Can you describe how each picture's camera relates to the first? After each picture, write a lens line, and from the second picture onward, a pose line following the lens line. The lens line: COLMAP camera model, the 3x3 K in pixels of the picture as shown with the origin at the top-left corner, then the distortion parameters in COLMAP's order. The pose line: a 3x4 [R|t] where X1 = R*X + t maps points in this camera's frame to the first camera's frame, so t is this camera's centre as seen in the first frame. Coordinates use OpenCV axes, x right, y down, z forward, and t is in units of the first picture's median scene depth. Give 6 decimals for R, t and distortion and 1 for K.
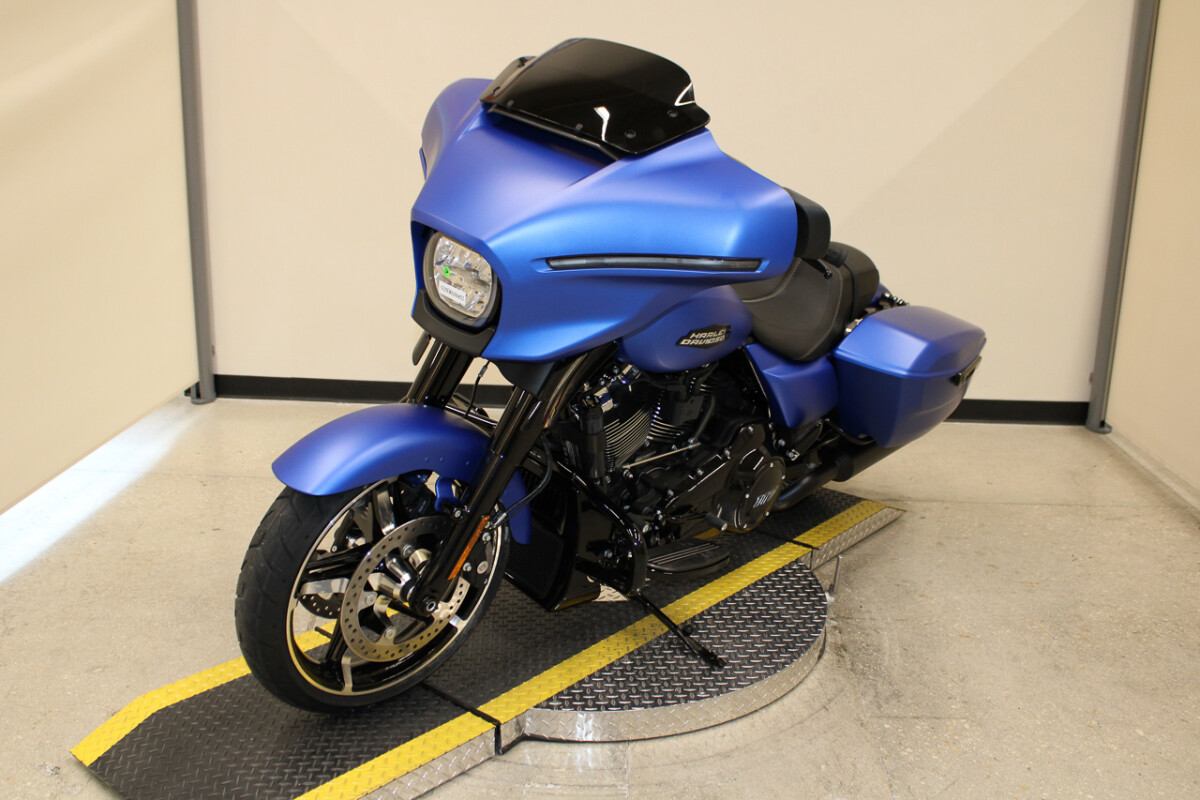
lens RADIAL K [[1144.0, 0, 600.0], [0, 1144.0, 400.0], [0, 0, 1]] dist [-0.156348, 0.162774]
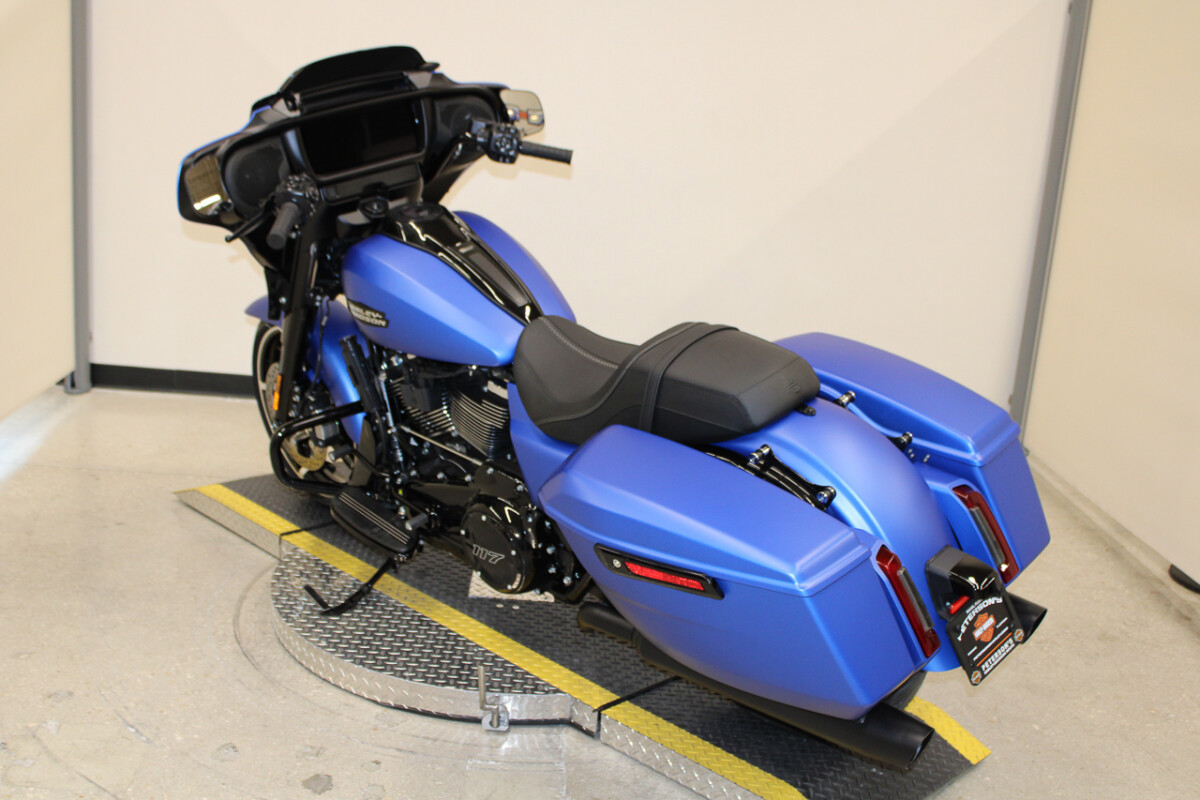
lens RADIAL K [[1328.5, 0, 594.8], [0, 1328.5, 400.3], [0, 0, 1]] dist [-0.124645, 0.148180]
pose [[0.994448, 0.035304, 0.099125, -0.063780], [-0.034307, 0.999342, -0.011744, 0.010820], [-0.099475, 0.008278, 0.995006, -0.189151]]
